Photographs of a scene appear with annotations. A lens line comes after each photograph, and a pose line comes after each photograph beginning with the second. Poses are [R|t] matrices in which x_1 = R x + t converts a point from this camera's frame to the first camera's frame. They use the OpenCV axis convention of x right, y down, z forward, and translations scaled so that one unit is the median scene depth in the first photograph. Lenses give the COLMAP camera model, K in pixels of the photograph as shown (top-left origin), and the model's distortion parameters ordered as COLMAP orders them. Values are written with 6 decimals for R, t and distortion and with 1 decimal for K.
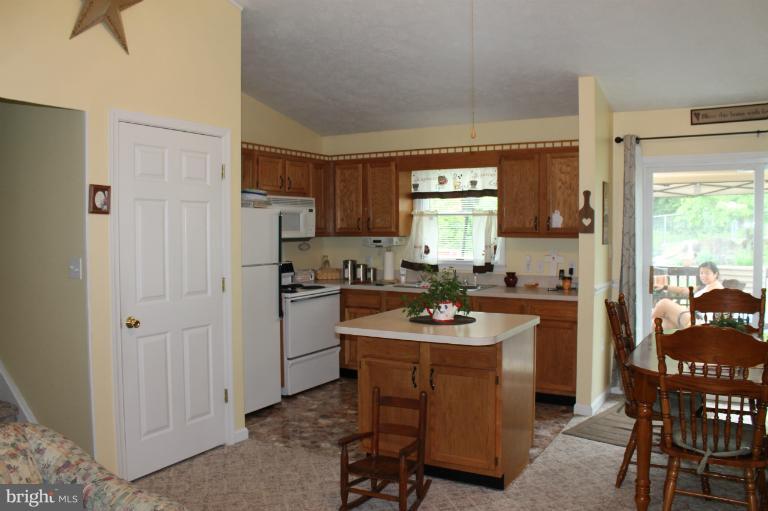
lens RADIAL K [[644.9, 0, 384.0], [0, 644.9, 255.5], [0, 0, 1]] dist [-0.170114, 0.147112]
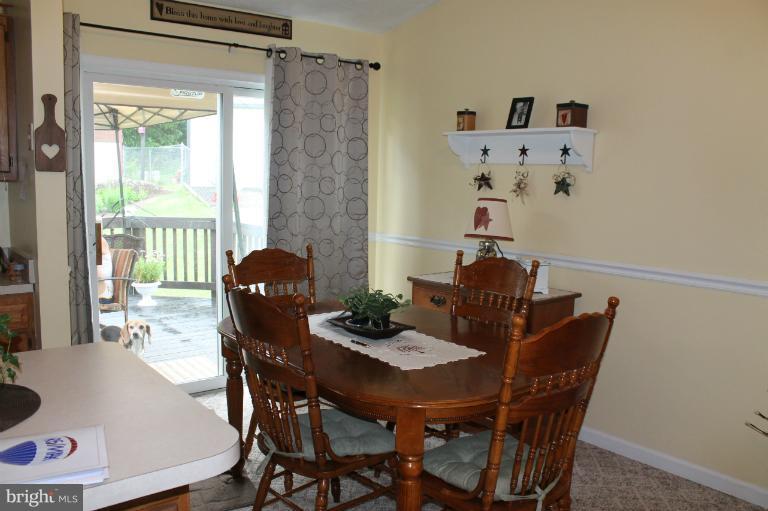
lens RADIAL K [[644.9, 0, 384.0], [0, 644.9, 255.5], [0, 0, 1]] dist [-0.170114, 0.147112]
pose [[0.361824, -0.095979, 0.927293, -0.077418], [0.018890, 0.995237, 0.095641, -0.006789], [-0.932055, -0.017088, 0.361913, 0.458365]]
